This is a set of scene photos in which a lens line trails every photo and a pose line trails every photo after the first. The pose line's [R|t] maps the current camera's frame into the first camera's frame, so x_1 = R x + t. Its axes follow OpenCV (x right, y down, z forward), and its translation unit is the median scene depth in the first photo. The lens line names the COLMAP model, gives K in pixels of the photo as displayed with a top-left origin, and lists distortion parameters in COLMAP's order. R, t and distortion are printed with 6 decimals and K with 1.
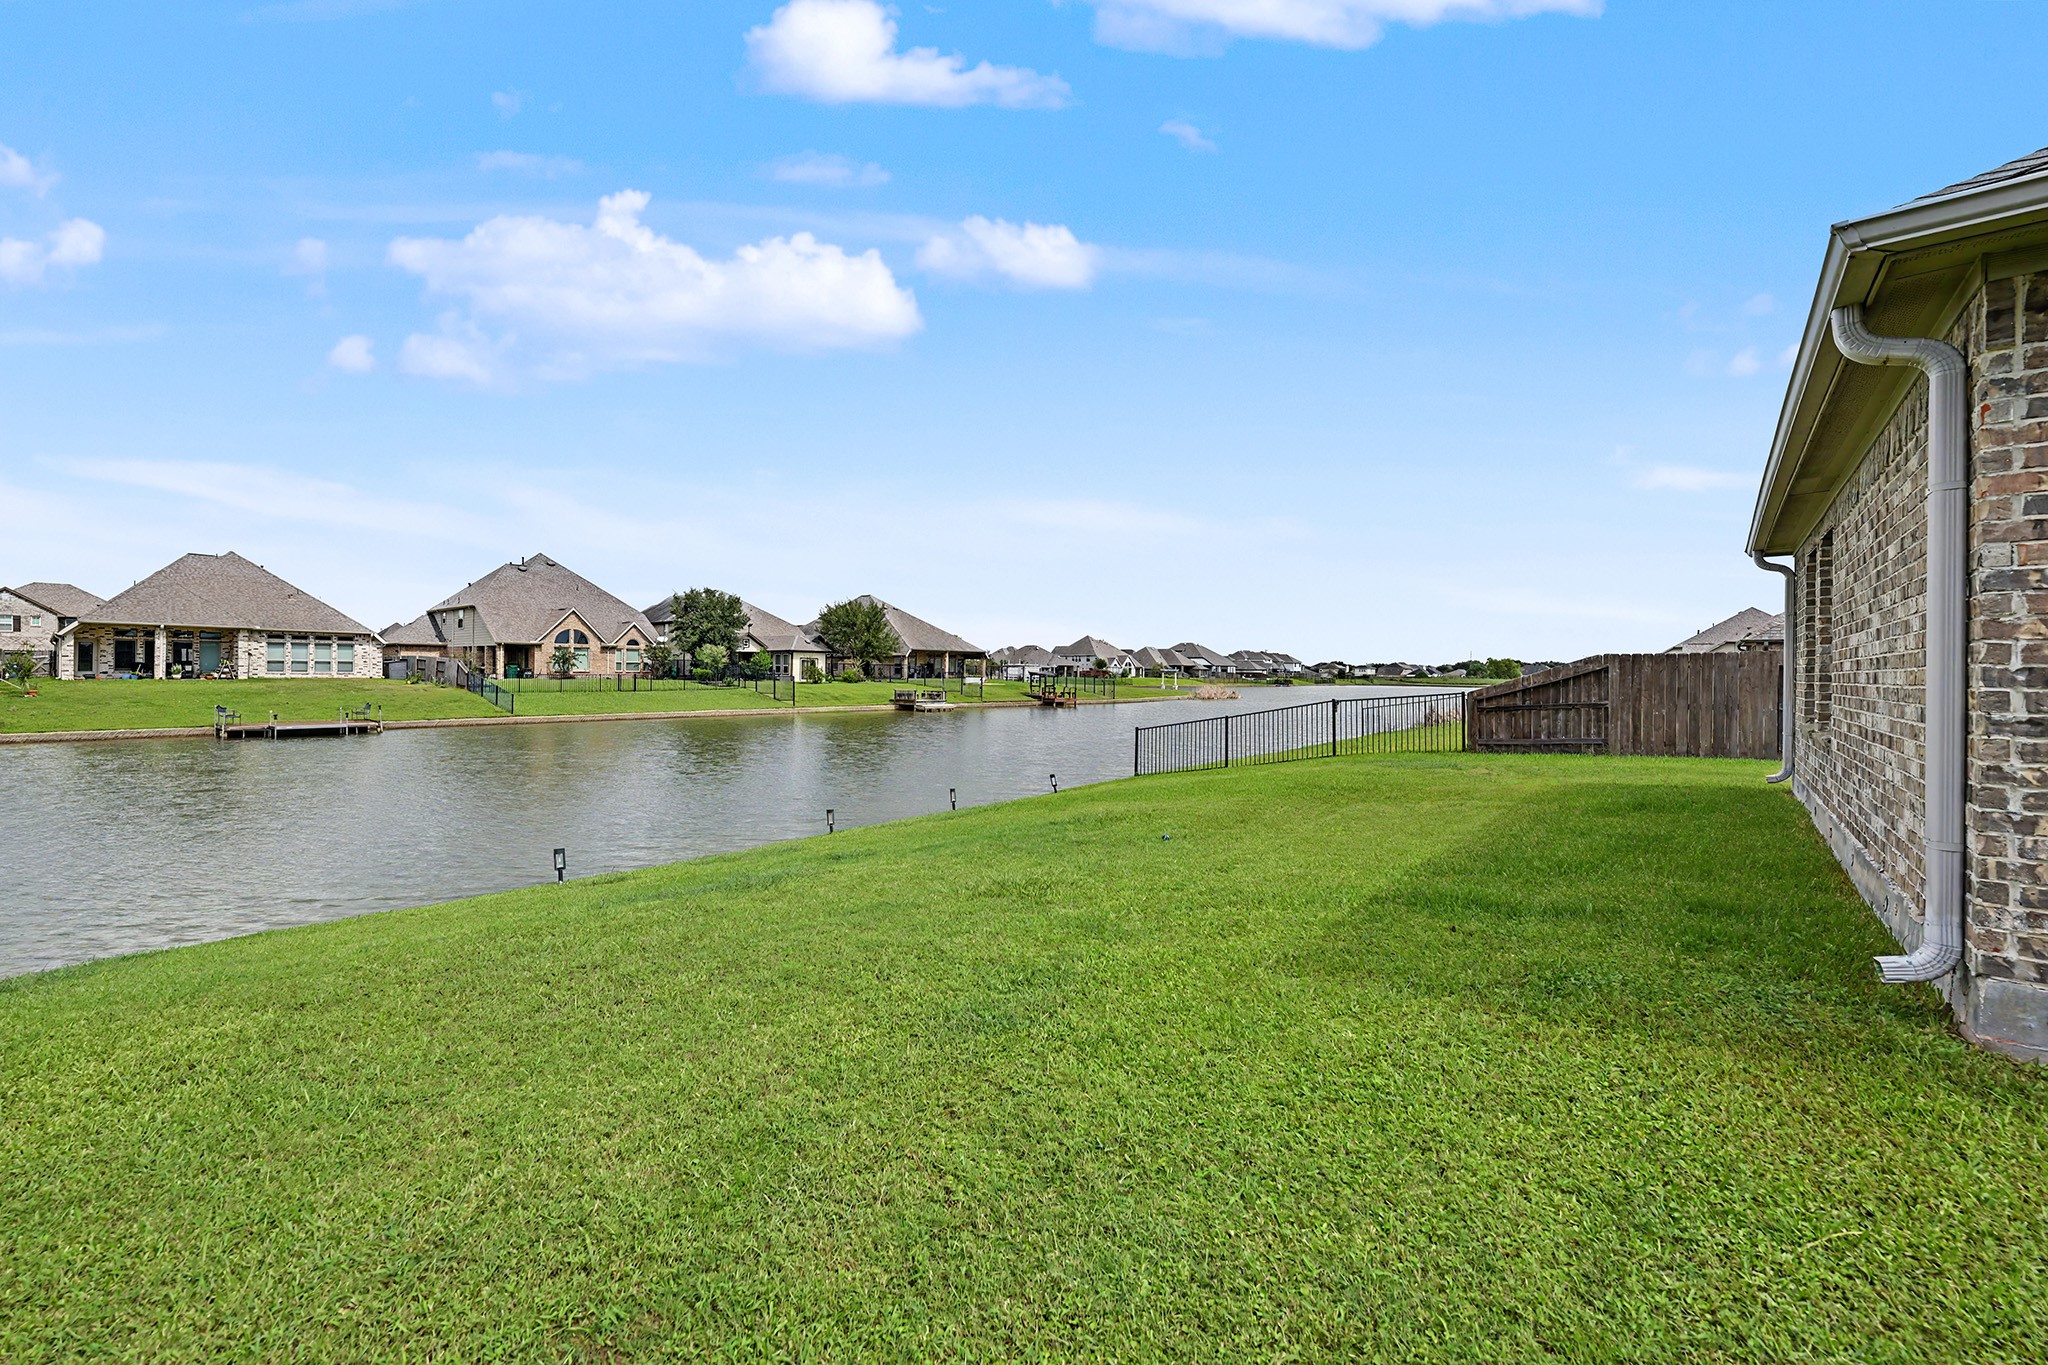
lens RADIAL K [[801.2, 0, 1039.8], [0, 801.2, 666.5], [0, 0, 1]] dist [0.003629, -0.000043]
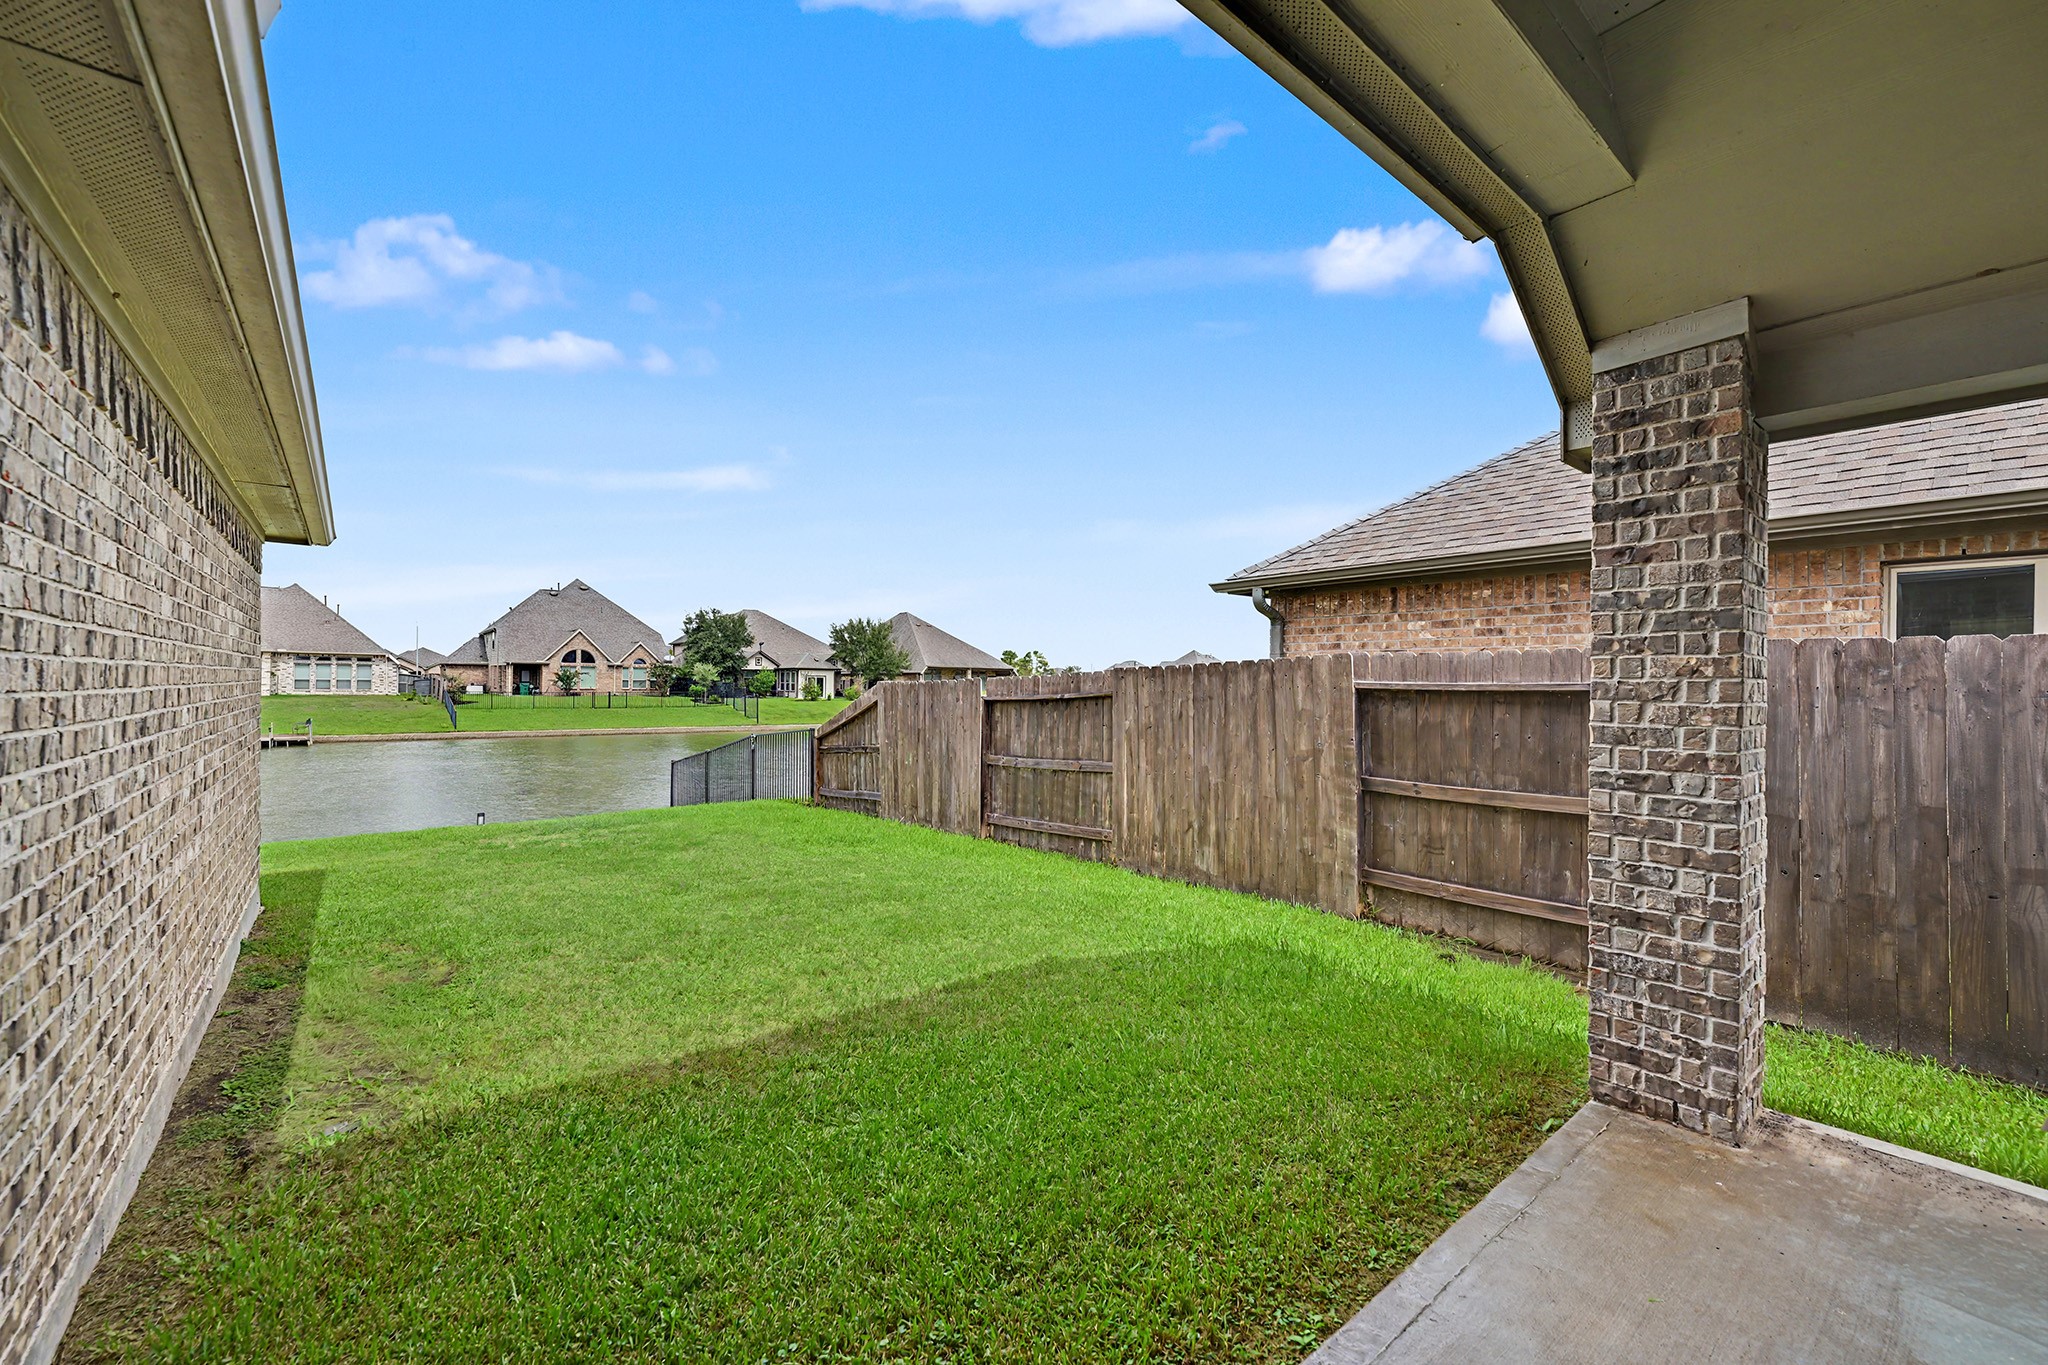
lens RADIAL K [[801.2, 0, 1018.5], [0, 801.2, 695.1], [0, 0, 1]] dist [0.003629, -0.000043]
pose [[0.982351, 0.003304, -0.187017, 0.469292], [-0.000303, 0.999871, 0.016072, -0.006583], [0.187046, -0.015732, 0.982225, 0.145692]]
